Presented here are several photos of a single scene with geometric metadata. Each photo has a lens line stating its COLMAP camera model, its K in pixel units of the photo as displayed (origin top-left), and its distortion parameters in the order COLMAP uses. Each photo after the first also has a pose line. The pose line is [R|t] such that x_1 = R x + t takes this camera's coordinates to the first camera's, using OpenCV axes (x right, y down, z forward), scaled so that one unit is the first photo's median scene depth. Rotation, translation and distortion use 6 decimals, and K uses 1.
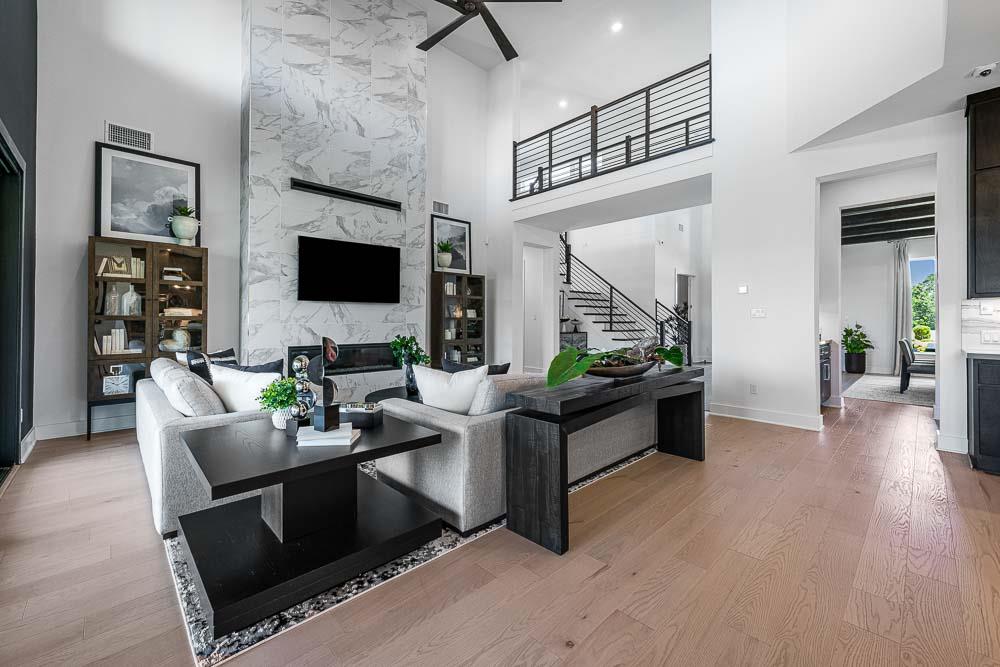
lens RADIAL K [[401.5, 0, 488.2], [0, 401.5, 319.8], [0, 0, 1]] dist [0.000437, 0.001115]
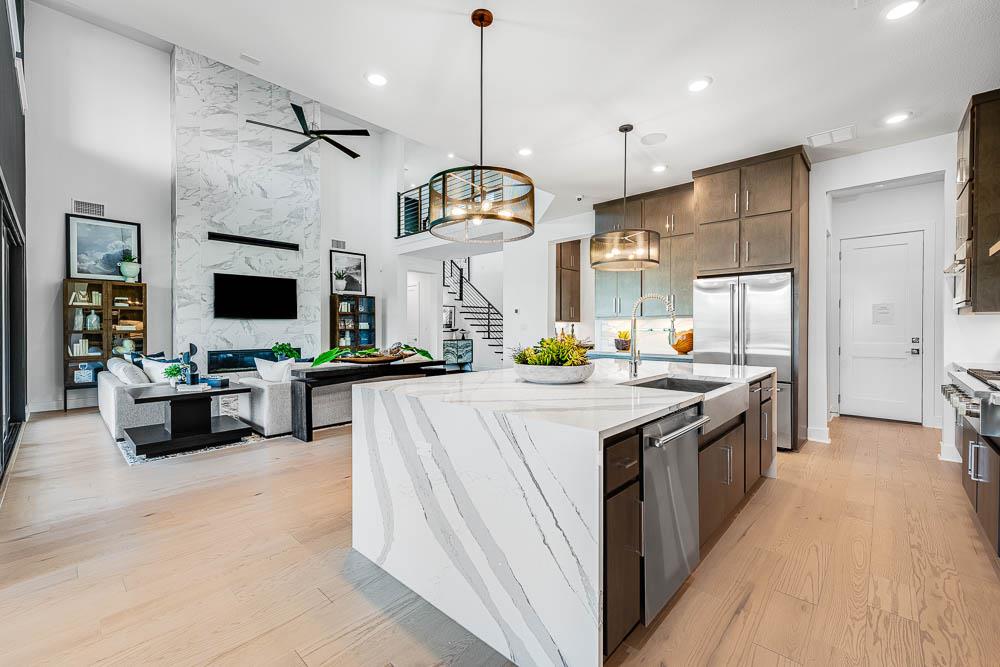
lens RADIAL K [[420.2, 0, 496.6], [0, 420.2, 332.9], [0, 0, 1]] dist [-0.000131, 0.000167]
pose [[0.998449, -0.003657, 0.055555, 0.422289], [0.002779, 0.999870, 0.015868, -0.017389], [-0.055605, -0.015689, 0.998330, -0.518506]]
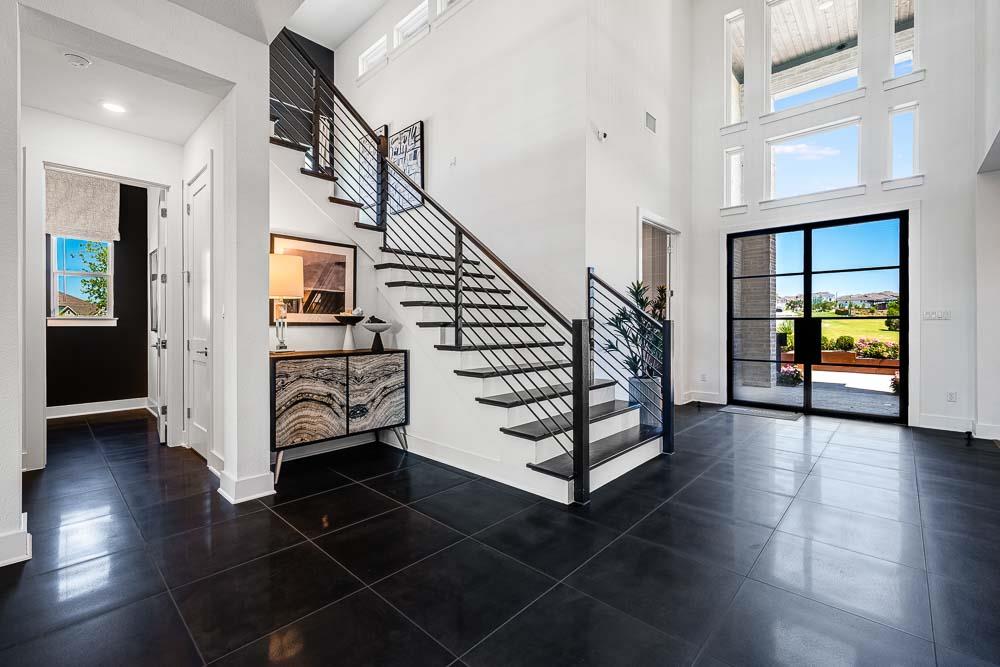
lens RADIAL K [[420.2, 0, 493.6], [0, 420.2, 327.7], [0, 0, 1]] dist [-0.000131, 0.000167]
pose [[0.998049, -0.001811, 0.062414, 0.515441], [0.001109, 0.999936, 0.011276, 0.007425], [-0.062430, -0.011185, 0.997987, 1.008294]]
